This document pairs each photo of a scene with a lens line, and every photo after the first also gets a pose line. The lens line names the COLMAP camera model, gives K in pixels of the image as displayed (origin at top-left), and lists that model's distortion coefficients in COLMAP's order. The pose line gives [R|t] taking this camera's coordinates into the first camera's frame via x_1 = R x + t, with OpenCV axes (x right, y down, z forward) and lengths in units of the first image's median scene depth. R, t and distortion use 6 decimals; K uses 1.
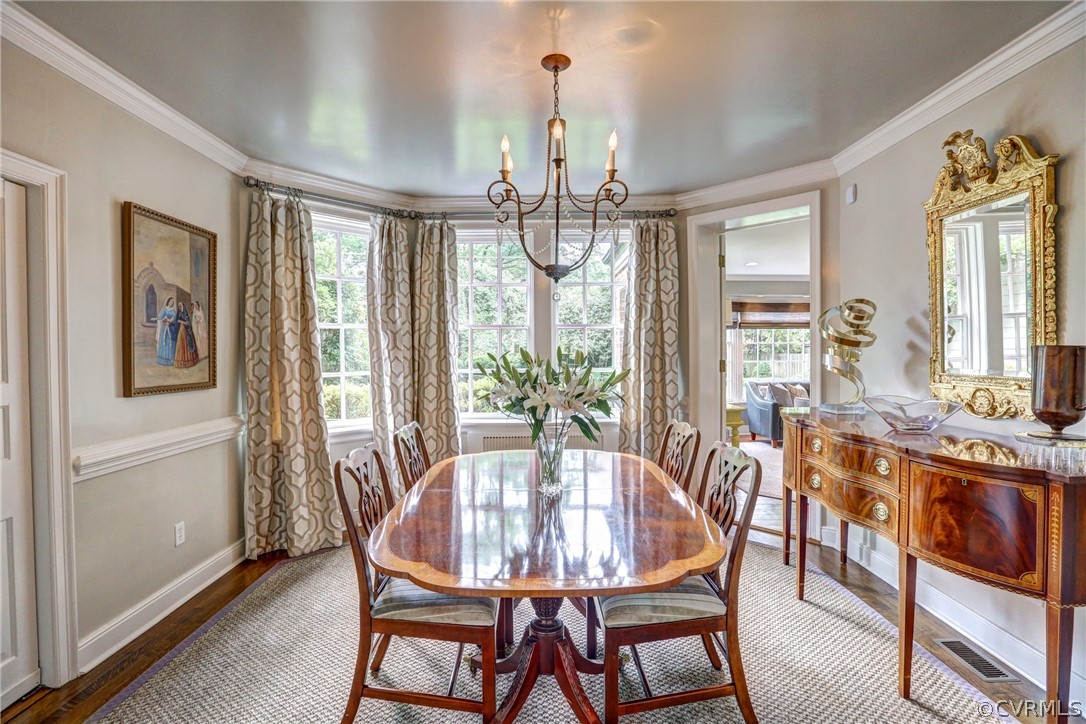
lens RADIAL K [[495.1, 0, 543.0], [0, 495.1, 362.0], [0, 0, 1]] dist [-0.044011, 0.016503]
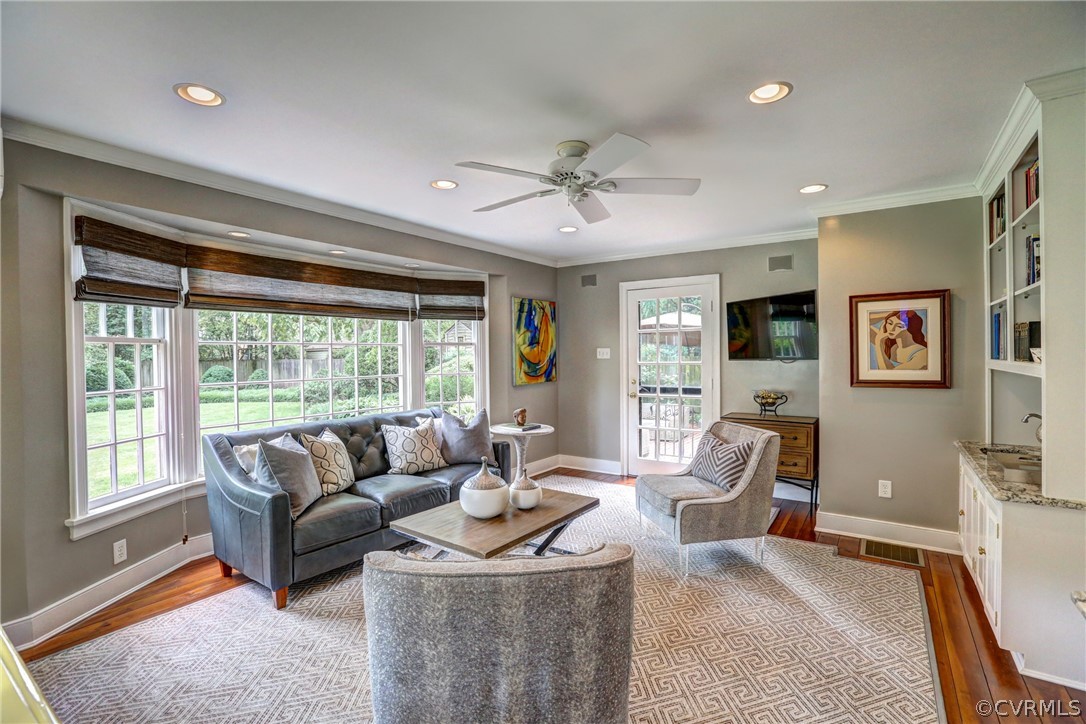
lens RADIAL K [[495.1, 0, 543.0], [0, 495.1, 362.0], [0, 0, 1]] dist [-0.044011, 0.016503]
pose [[0.581698, -0.008480, 0.813361, 0.243064], [0.010905, 0.999937, 0.002626, -0.019723], [-0.813332, 0.007342, 0.581754, 0.521653]]
